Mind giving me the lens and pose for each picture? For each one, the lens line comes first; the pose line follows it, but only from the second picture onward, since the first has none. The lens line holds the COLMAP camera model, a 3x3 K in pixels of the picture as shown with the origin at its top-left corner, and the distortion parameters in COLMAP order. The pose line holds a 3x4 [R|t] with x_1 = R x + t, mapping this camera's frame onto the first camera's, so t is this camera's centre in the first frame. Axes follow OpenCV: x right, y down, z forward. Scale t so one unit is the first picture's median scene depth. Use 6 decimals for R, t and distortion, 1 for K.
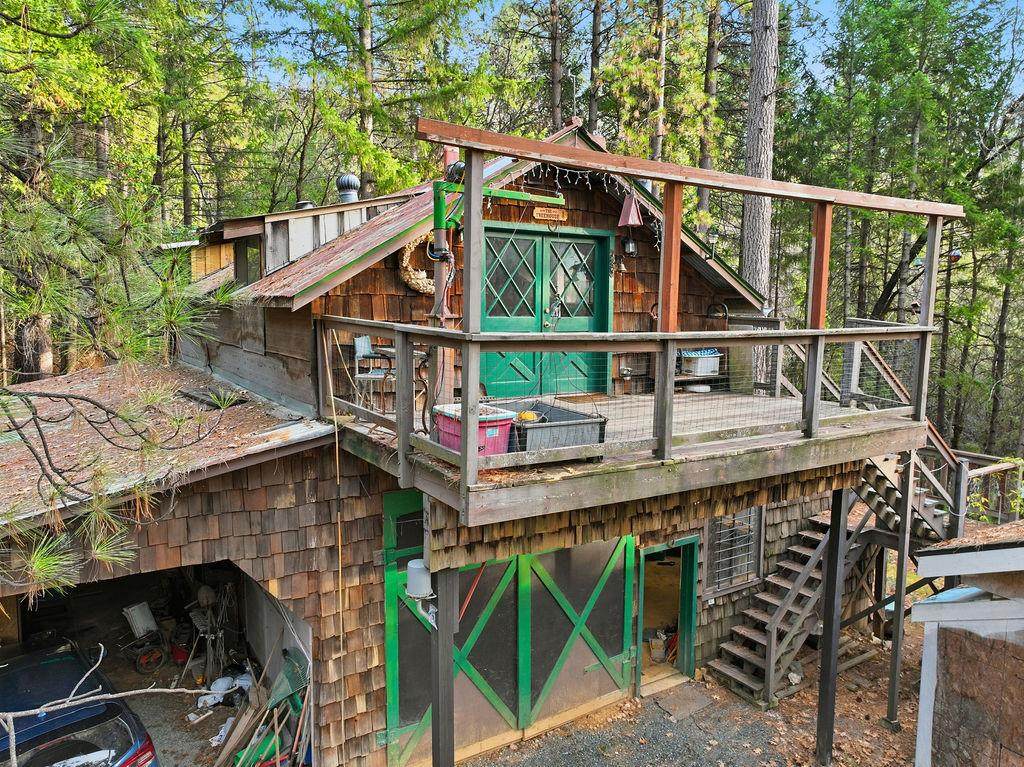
lens RADIAL K [[719.3, 0, 512.0], [0, 719.3, 383.5], [0, 0, 1]] dist [0.012737, 0.002087]
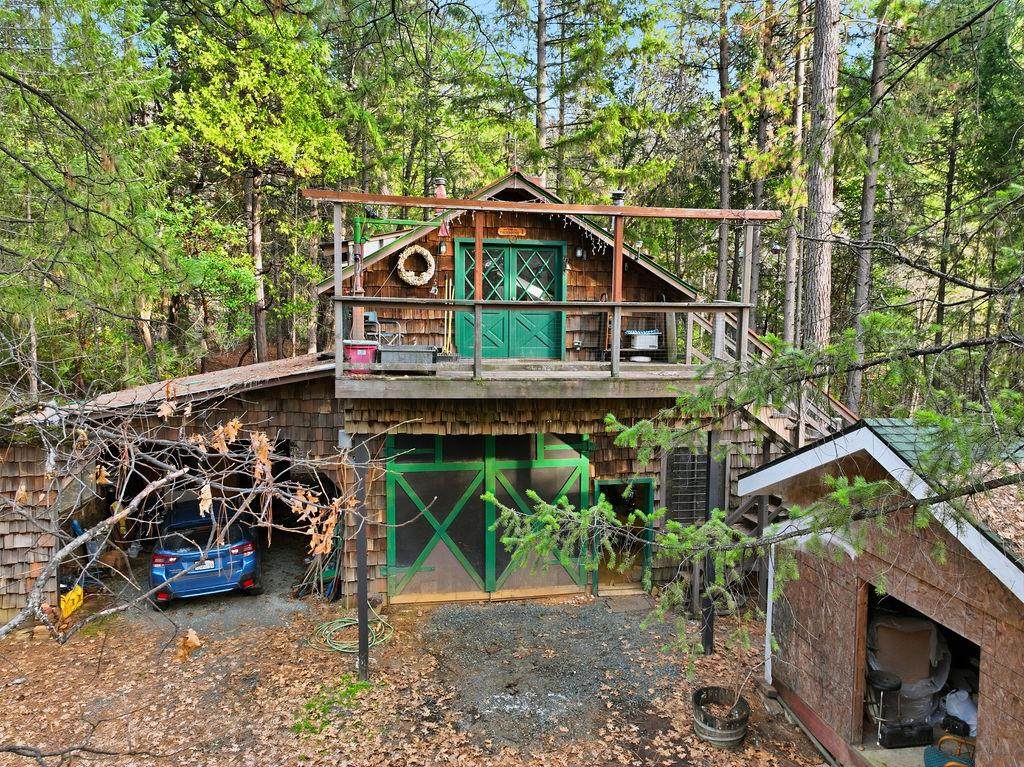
lens RADIAL K [[719.3, 0, 512.0], [0, 719.3, 383.5], [0, 0, 1]] dist [0.012737, 0.002087]
pose [[0.924709, 0.032861, -0.379253, 0.586301], [-0.044489, 0.998769, -0.021935, 0.097880], [0.378065, 0.037157, 0.925033, -0.315178]]
